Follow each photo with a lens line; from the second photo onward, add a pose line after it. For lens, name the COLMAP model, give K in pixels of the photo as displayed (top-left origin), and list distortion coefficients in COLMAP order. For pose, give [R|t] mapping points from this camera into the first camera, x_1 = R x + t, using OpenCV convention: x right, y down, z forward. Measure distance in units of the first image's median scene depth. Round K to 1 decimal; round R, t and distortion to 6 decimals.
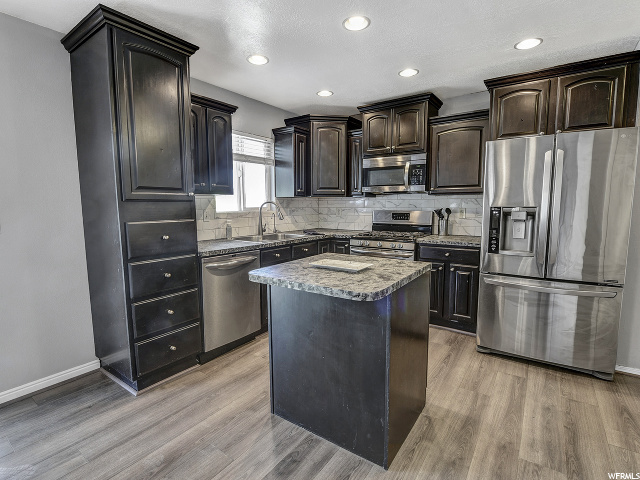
lens RADIAL K [[312.9, 0, 318.5], [0, 312.9, 240.0], [0, 0, 1]] dist [0.008281, -0.000284]
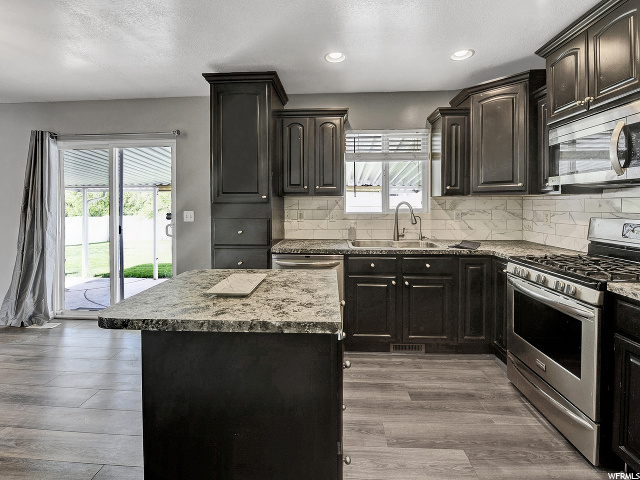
lens RADIAL K [[306.4, 0, 323.5], [0, 306.4, 207.1], [0, 0, 1]] dist [-0.005367, -0.000197]
pose [[0.573013, 0.011736, -0.819462, 0.386035], [-0.097194, 0.993814, -0.053730, -0.041710], [0.813762, 0.110434, 0.570609, 0.335107]]
